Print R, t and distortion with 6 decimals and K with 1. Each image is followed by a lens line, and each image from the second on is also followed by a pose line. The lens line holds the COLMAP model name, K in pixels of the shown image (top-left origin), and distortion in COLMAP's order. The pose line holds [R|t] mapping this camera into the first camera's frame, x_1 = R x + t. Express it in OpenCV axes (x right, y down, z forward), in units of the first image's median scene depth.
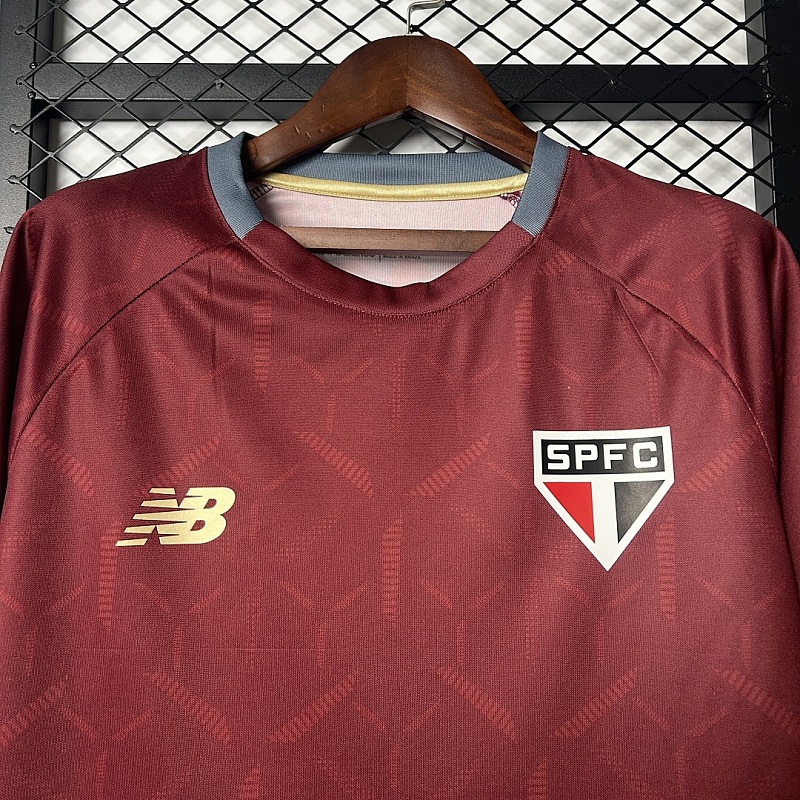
lens RADIAL K [[799.7, 0, 400.0], [0, 799.7, 400.0], [0, 0, 1]] dist [0.076192, -0.175885]
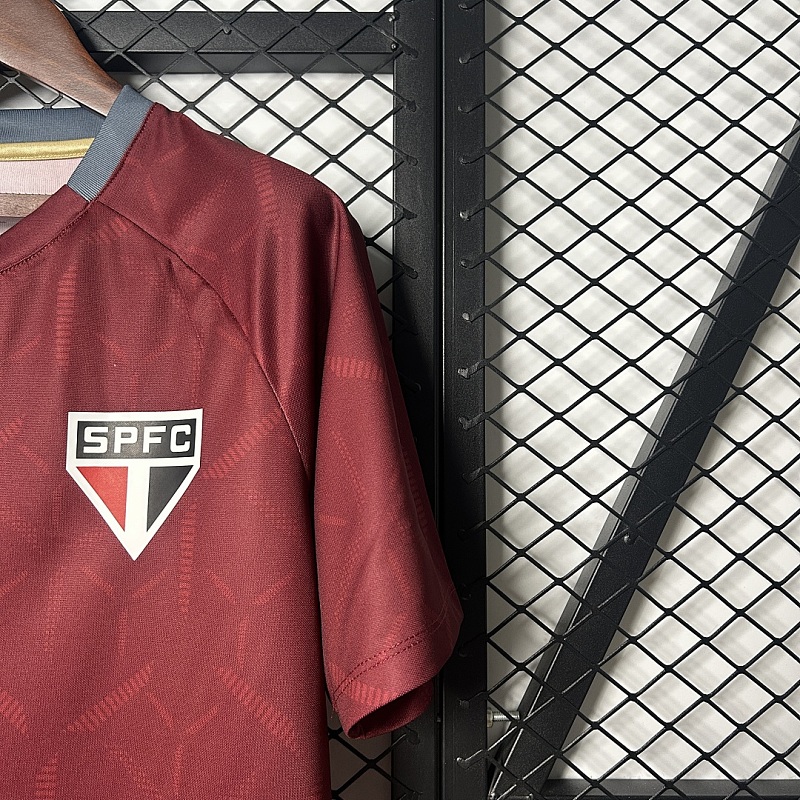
lens RADIAL K [[790.0, 0, 378.0], [0, 790.0, 415.4], [0, 0, 1]] dist [0.069106, -0.154152]
pose [[0.999991, 0.004309, -0.000569, 0.498894], [-0.004255, 0.997290, 0.073453, -0.025979], [0.000884, -0.073450, 0.997299, 0.068143]]
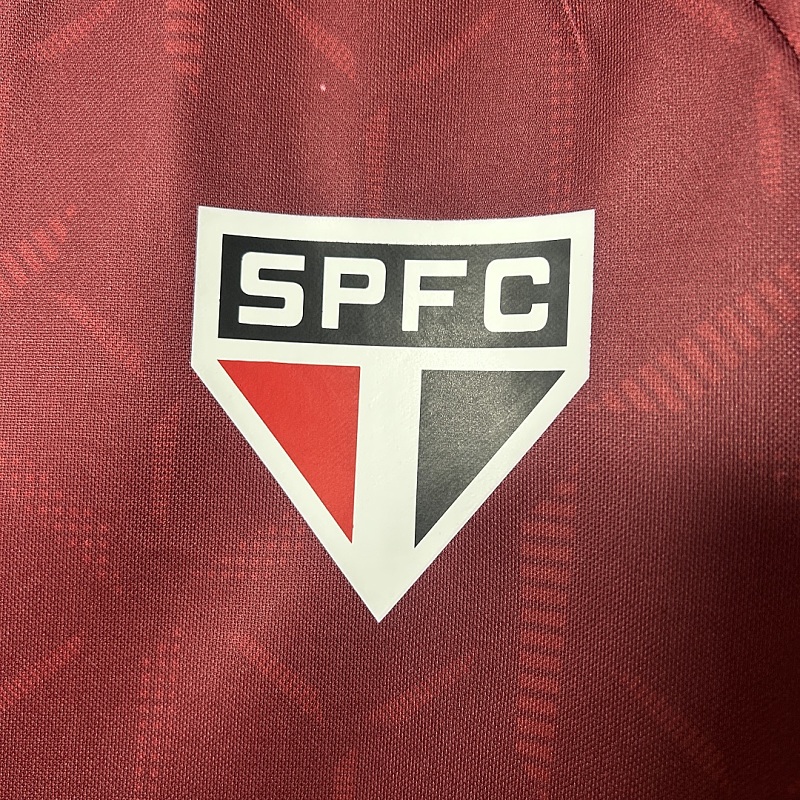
lens RADIAL K [[799.7, 0, 400.0], [0, 799.7, 400.0], [0, 0, 1]] dist [0.076192, -0.175885]
pose [[0.998073, 0.047973, 0.039347, 0.227310], [-0.053796, 0.985066, 0.163559, 0.055178], [-0.030913, -0.165360, 0.985749, 0.614419]]
